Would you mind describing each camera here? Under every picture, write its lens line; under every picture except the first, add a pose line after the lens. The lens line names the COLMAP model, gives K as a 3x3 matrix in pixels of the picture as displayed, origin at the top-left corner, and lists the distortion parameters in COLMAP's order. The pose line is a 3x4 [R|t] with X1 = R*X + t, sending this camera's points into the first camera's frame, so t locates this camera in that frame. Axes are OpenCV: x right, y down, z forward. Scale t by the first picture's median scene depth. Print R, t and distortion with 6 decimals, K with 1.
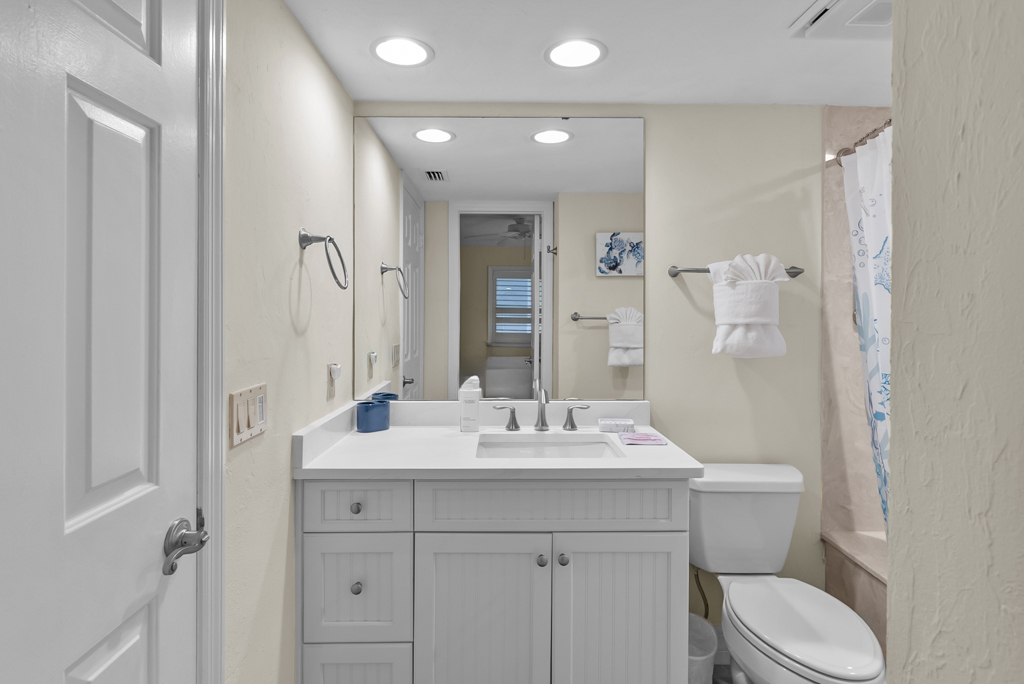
lens RADIAL K [[535.0, 0, 505.7], [0, 535.0, 312.2], [0, 0, 1]] dist [-0.002257, 0.000429]
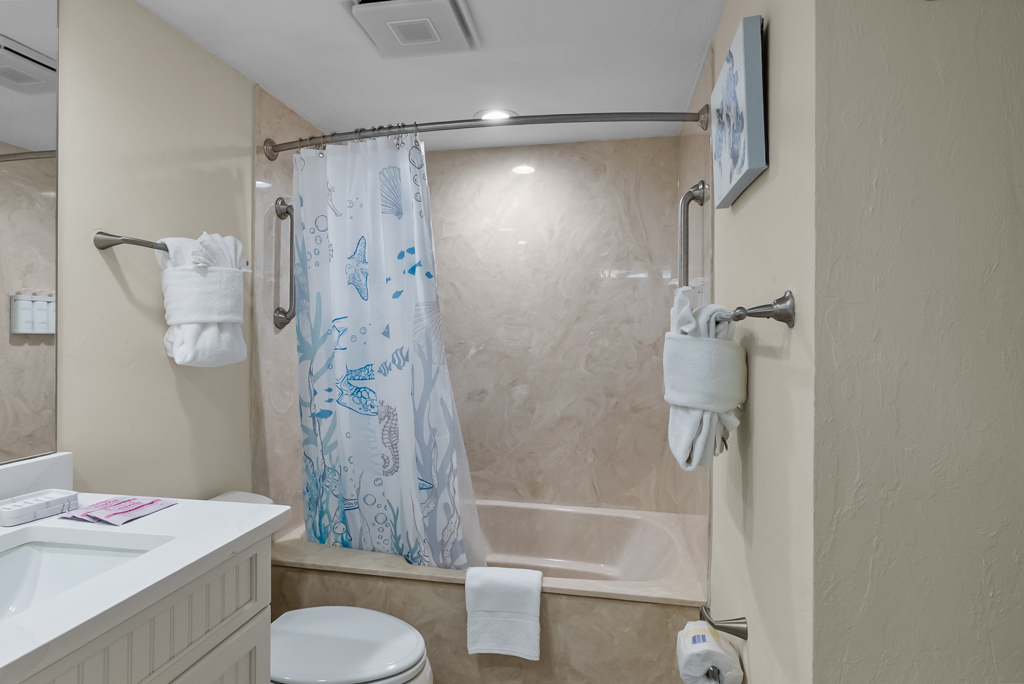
lens RADIAL K [[552.7, 0, 512.6], [0, 552.7, 328.5], [0, 0, 1]] dist [-0.000200, -0.000560]
pose [[0.190492, 0.003143, 0.981684, -0.251175], [-0.002952, 0.999992, -0.002629, 0.030481], [-0.981684, -0.002397, 0.190500, 0.412462]]
